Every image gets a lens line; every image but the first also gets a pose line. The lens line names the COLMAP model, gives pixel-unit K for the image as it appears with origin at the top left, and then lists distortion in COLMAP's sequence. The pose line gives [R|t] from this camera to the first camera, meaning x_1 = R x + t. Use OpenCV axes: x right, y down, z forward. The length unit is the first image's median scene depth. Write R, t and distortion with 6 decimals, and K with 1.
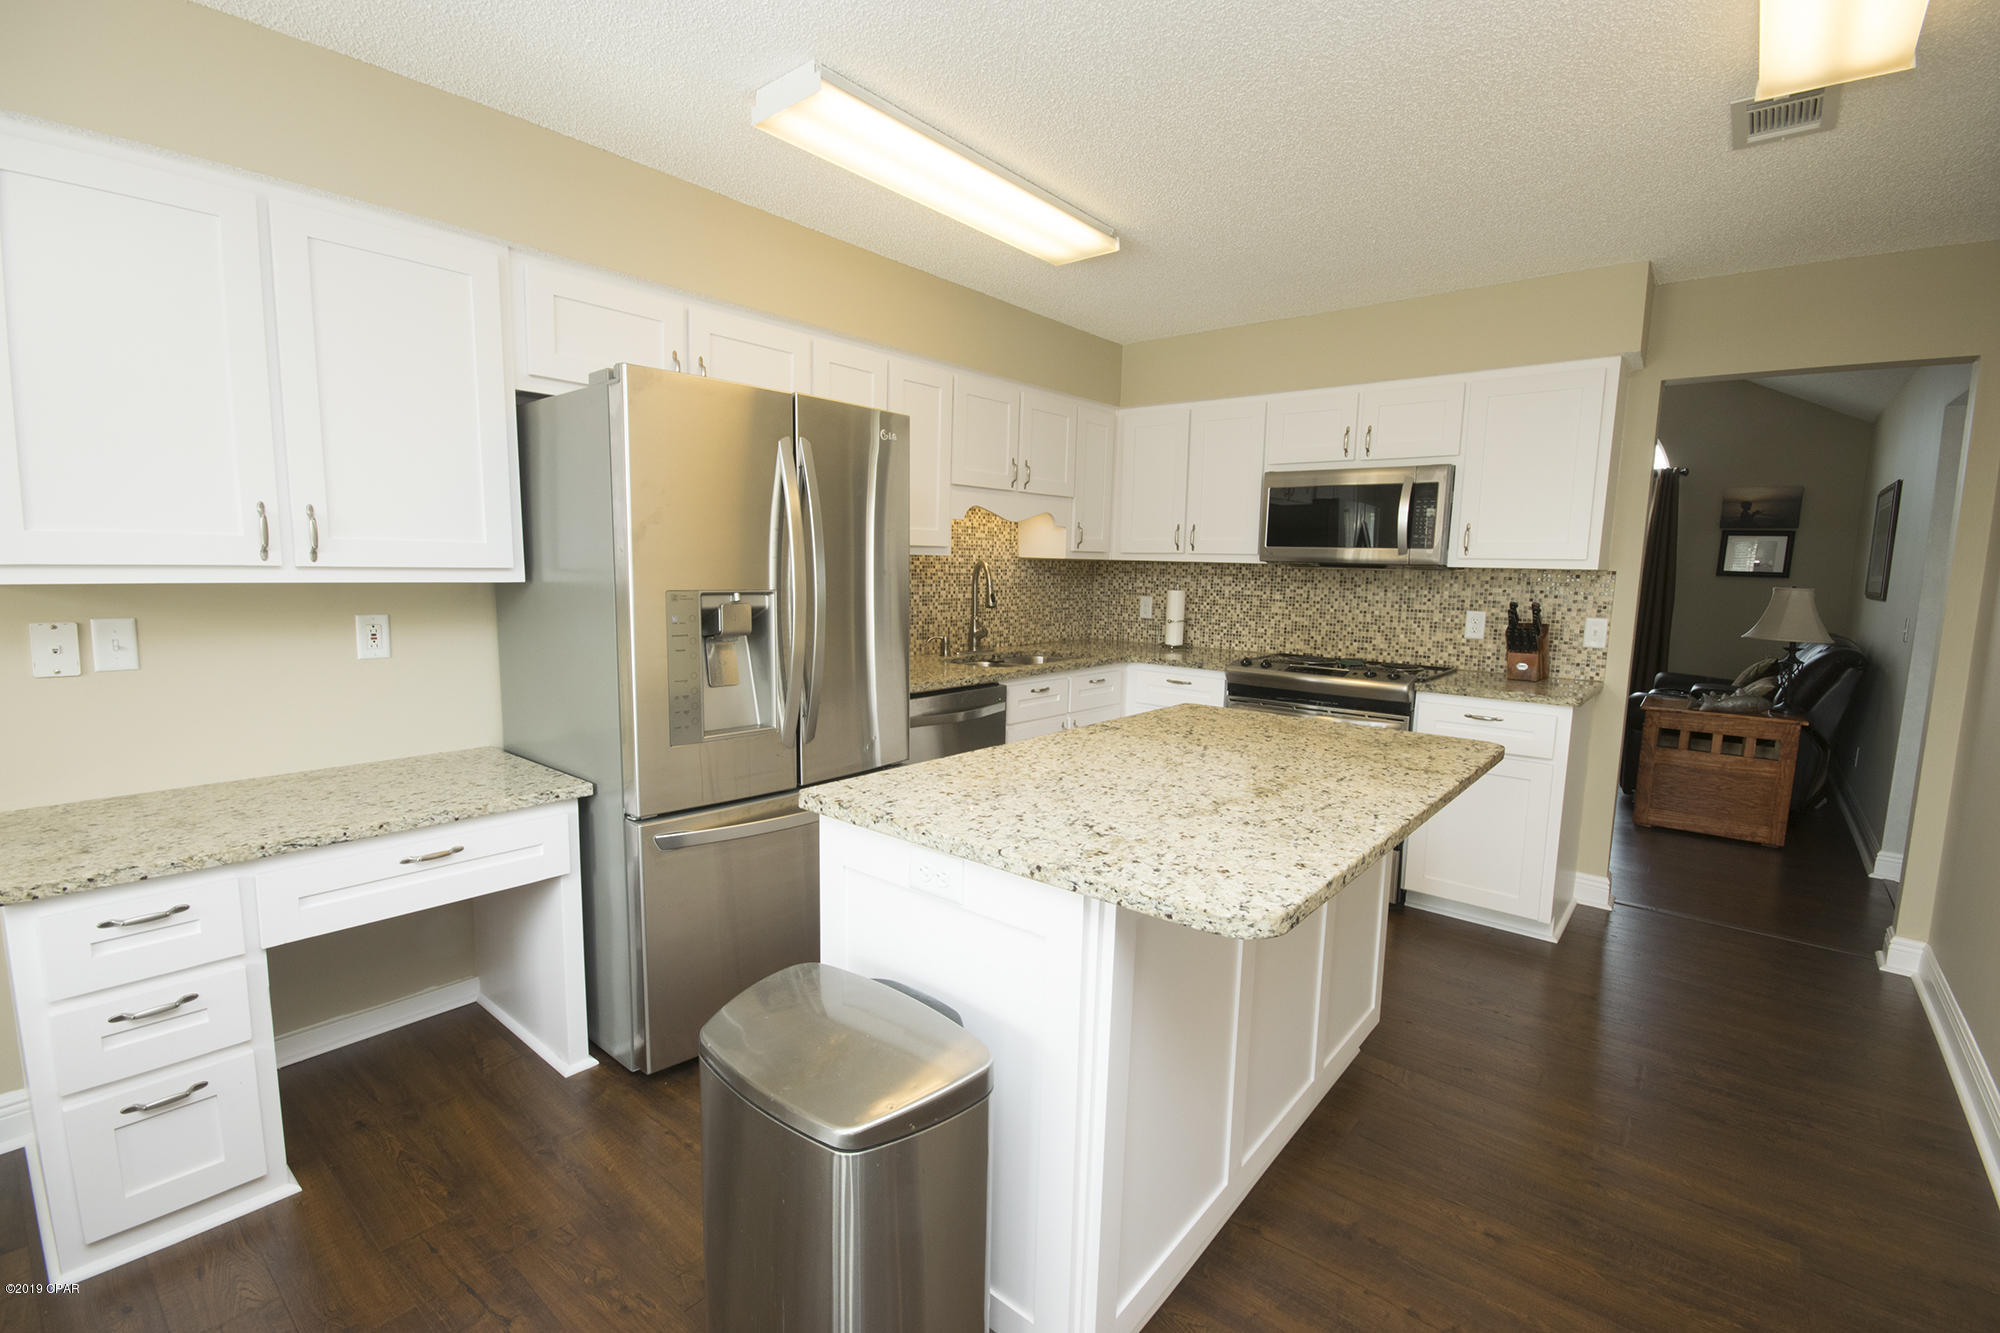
lens RADIAL K [[872.5, 0, 998.3], [0, 872.5, 672.3], [0, 0, 1]] dist [0.002244, -0.005823]
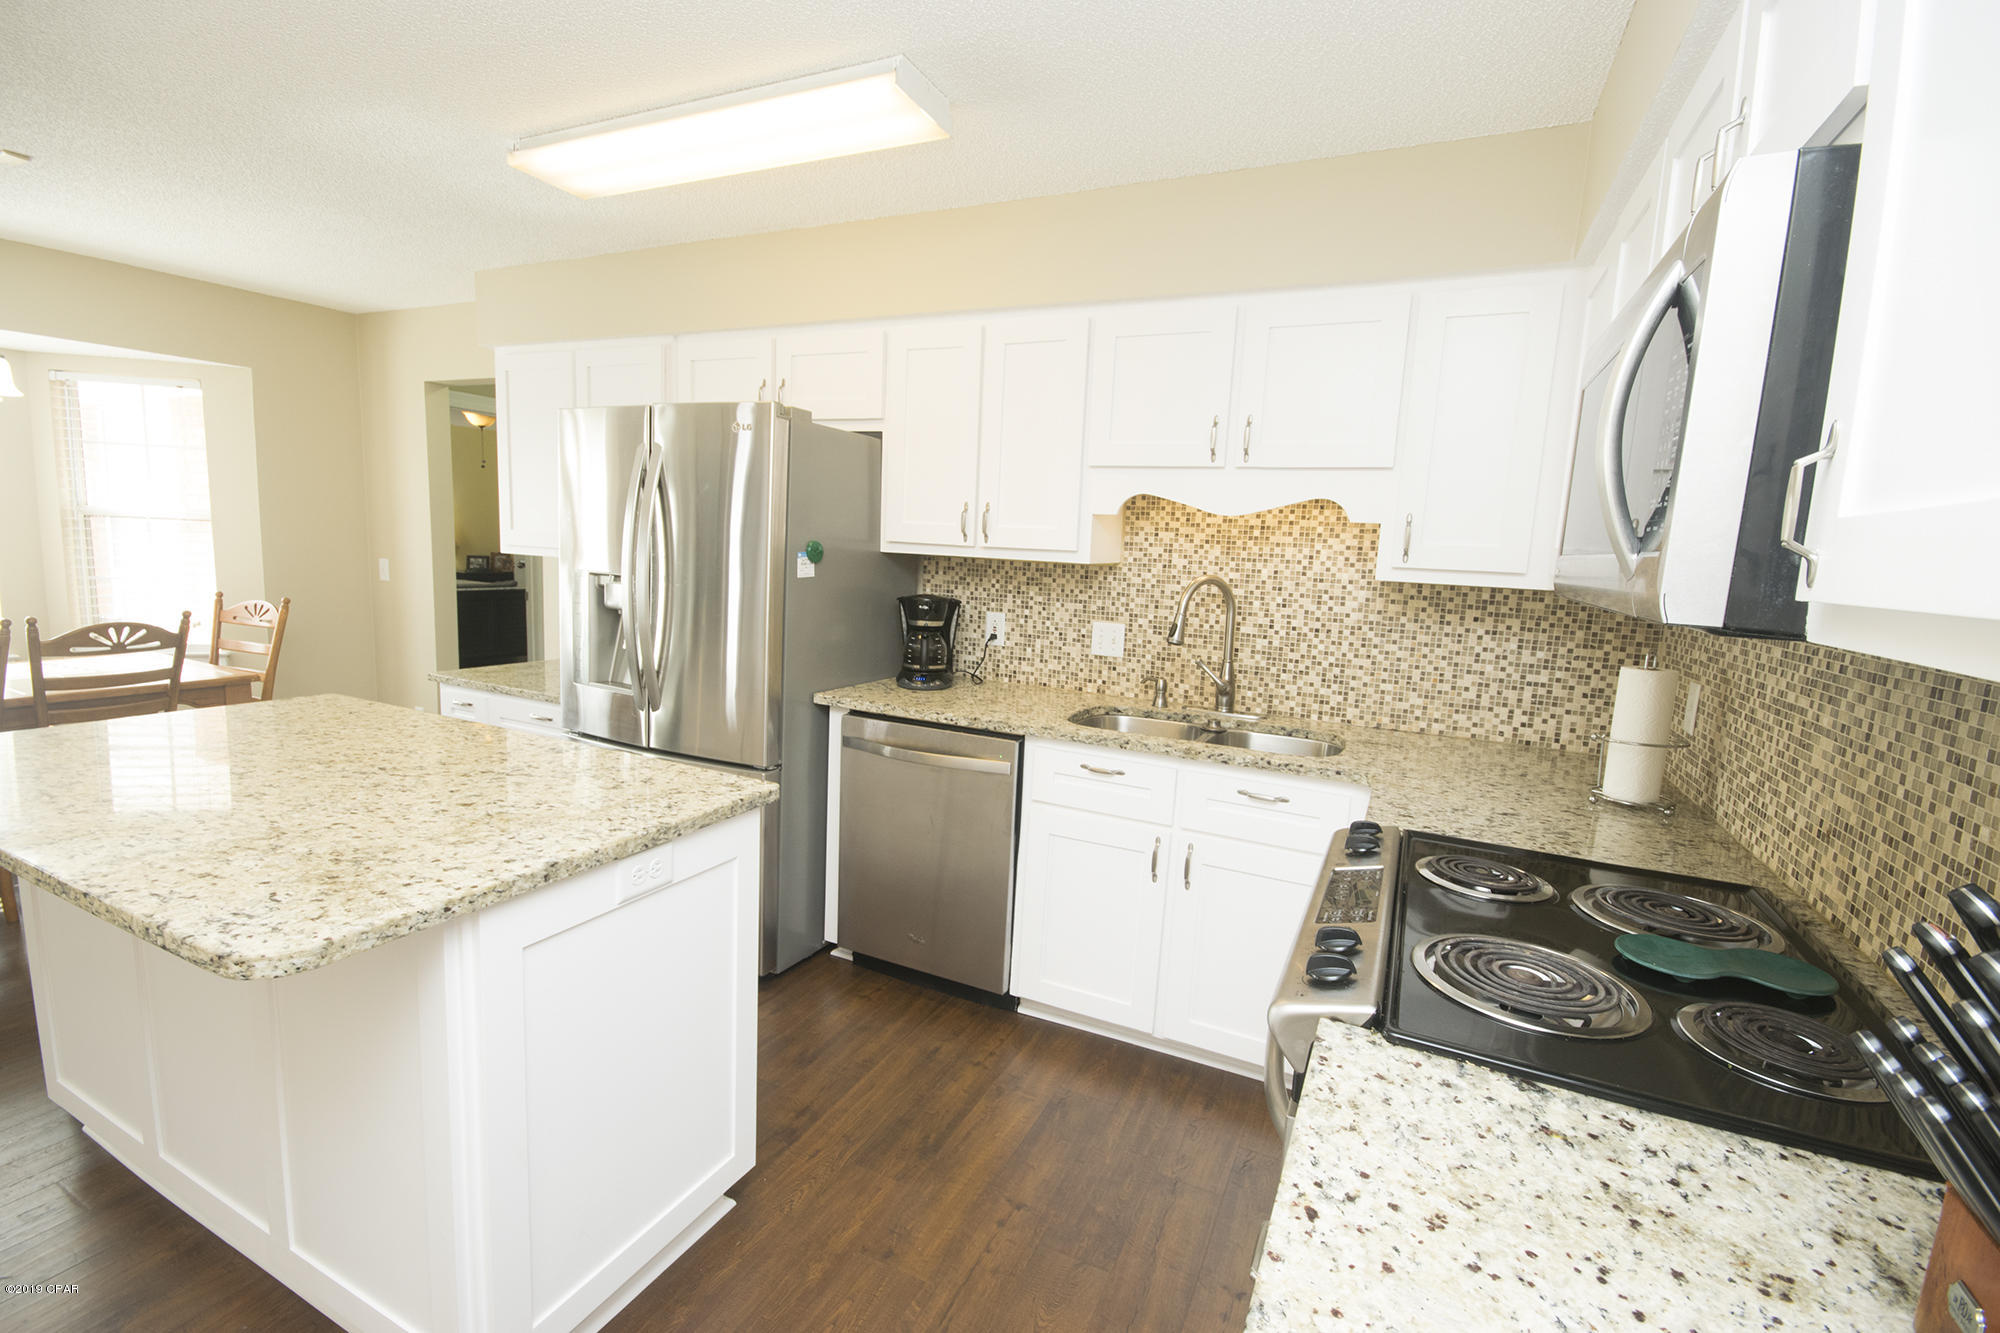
lens RADIAL K [[872.5, 0, 1002.5], [0, 872.5, 666.7], [0, 0, 1]] dist [0.002244, -0.005823]
pose [[0.263927, 0.127708, -0.956051, 0.529073], [-0.169697, 0.981883, 0.084313, -0.080344], [0.949498, 0.139986, 0.280817, 0.606730]]
